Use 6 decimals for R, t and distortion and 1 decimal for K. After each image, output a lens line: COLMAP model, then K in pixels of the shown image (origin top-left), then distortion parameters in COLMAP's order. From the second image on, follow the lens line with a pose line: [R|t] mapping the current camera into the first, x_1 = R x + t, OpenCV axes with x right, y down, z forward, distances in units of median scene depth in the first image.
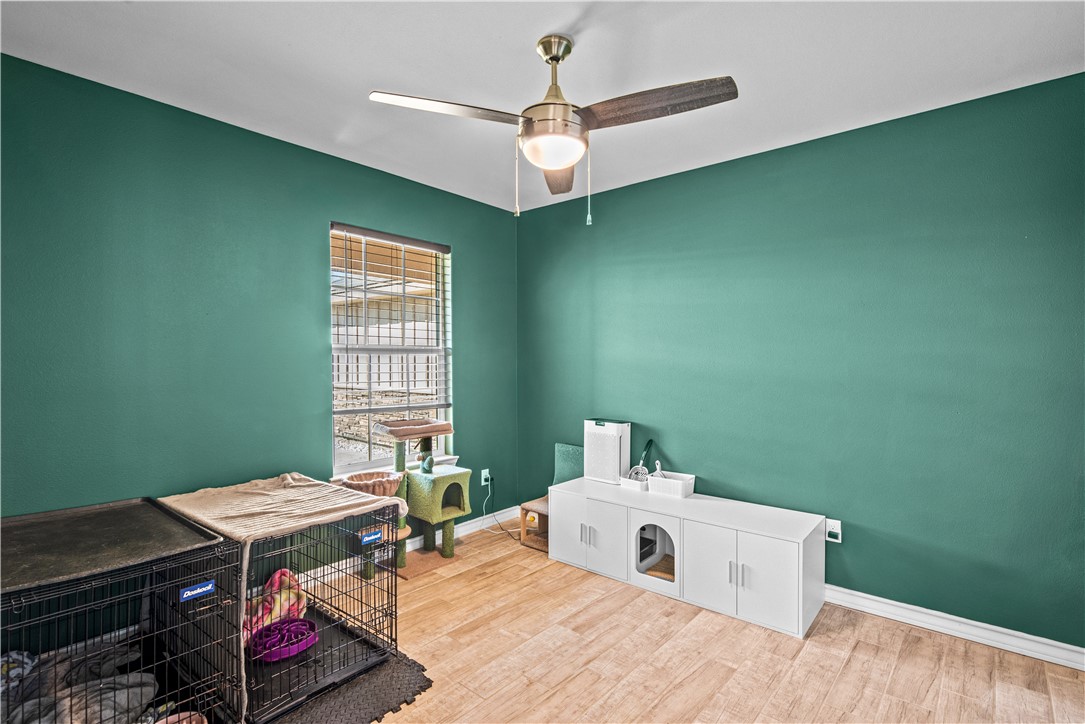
lens RADIAL K [[506.7, 0, 542.5], [0, 506.7, 362.0], [0, 0, 1]] dist [-0.000849, -0.000034]
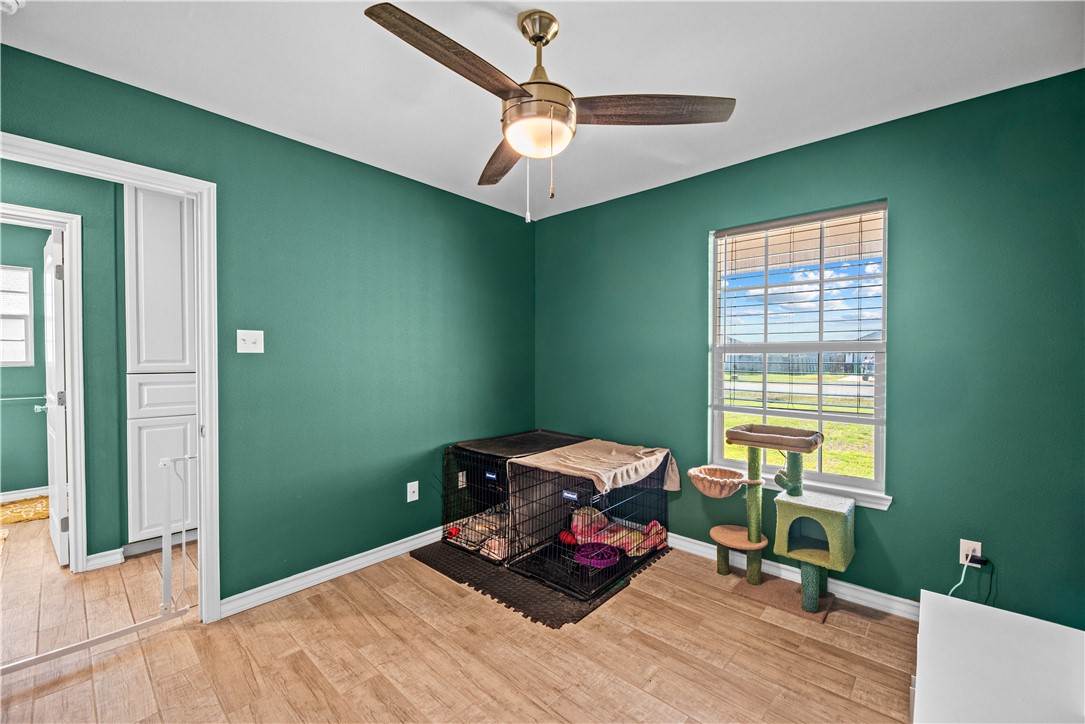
lens RADIAL K [[443.4, 0, 544.6], [0, 443.4, 365.3], [0, 0, 1]] dist [0.000474, 0.000074]
pose [[-0.017535, 0.017564, -0.999692, 0.652845], [-0.004011, 0.999836, 0.017637, -0.005786], [0.999838, 0.004320, -0.017461, 0.784159]]
